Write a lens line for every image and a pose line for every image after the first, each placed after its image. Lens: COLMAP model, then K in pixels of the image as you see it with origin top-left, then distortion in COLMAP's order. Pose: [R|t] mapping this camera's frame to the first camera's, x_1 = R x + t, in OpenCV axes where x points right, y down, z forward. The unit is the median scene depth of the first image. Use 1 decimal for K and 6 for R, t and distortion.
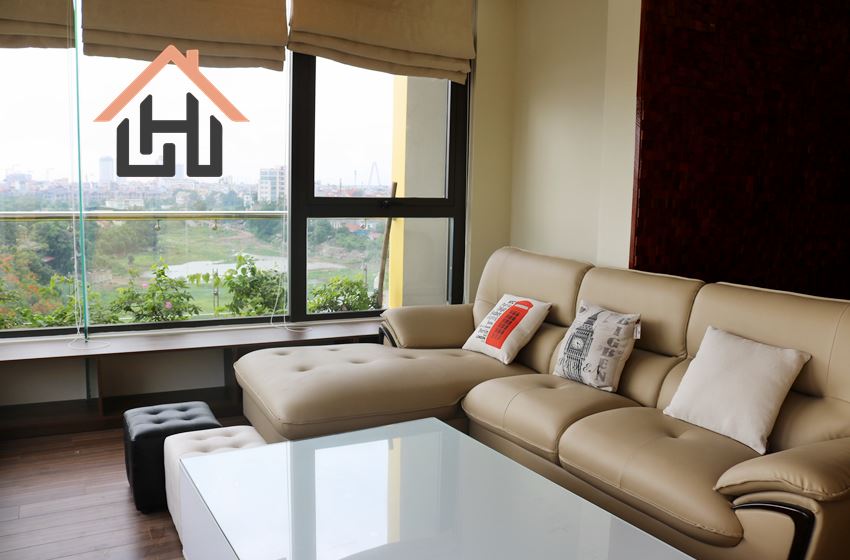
lens RADIAL K [[681.1, 0, 425.0], [0, 681.1, 280.0], [0, 0, 1]] dist [-0.083731, 0.004237]
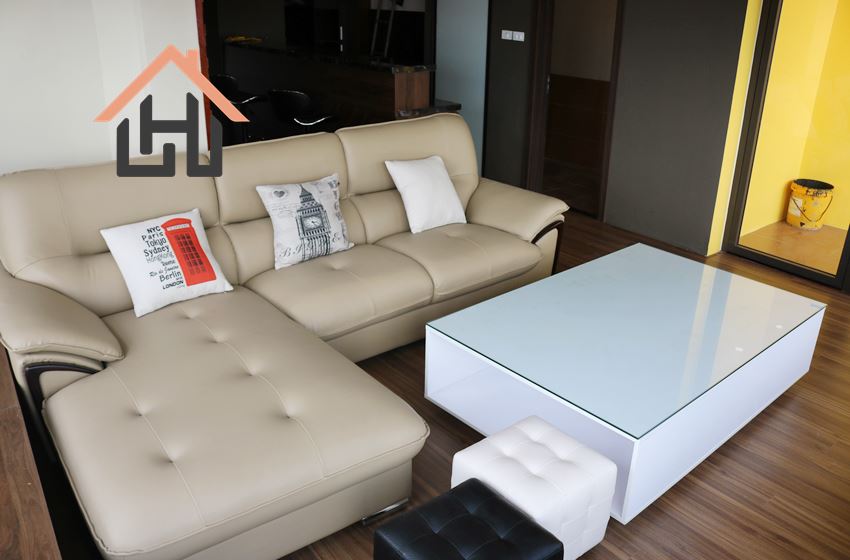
lens RADIAL K [[681.1, 0, 425.0], [0, 681.1, 280.0], [0, 0, 1]] dist [-0.083731, 0.004237]
pose [[-0.133215, -0.426318, 0.894710, -0.745359], [0.124261, 0.888448, 0.441836, -0.258817], [-0.983267, 0.170037, -0.065380, 0.925004]]
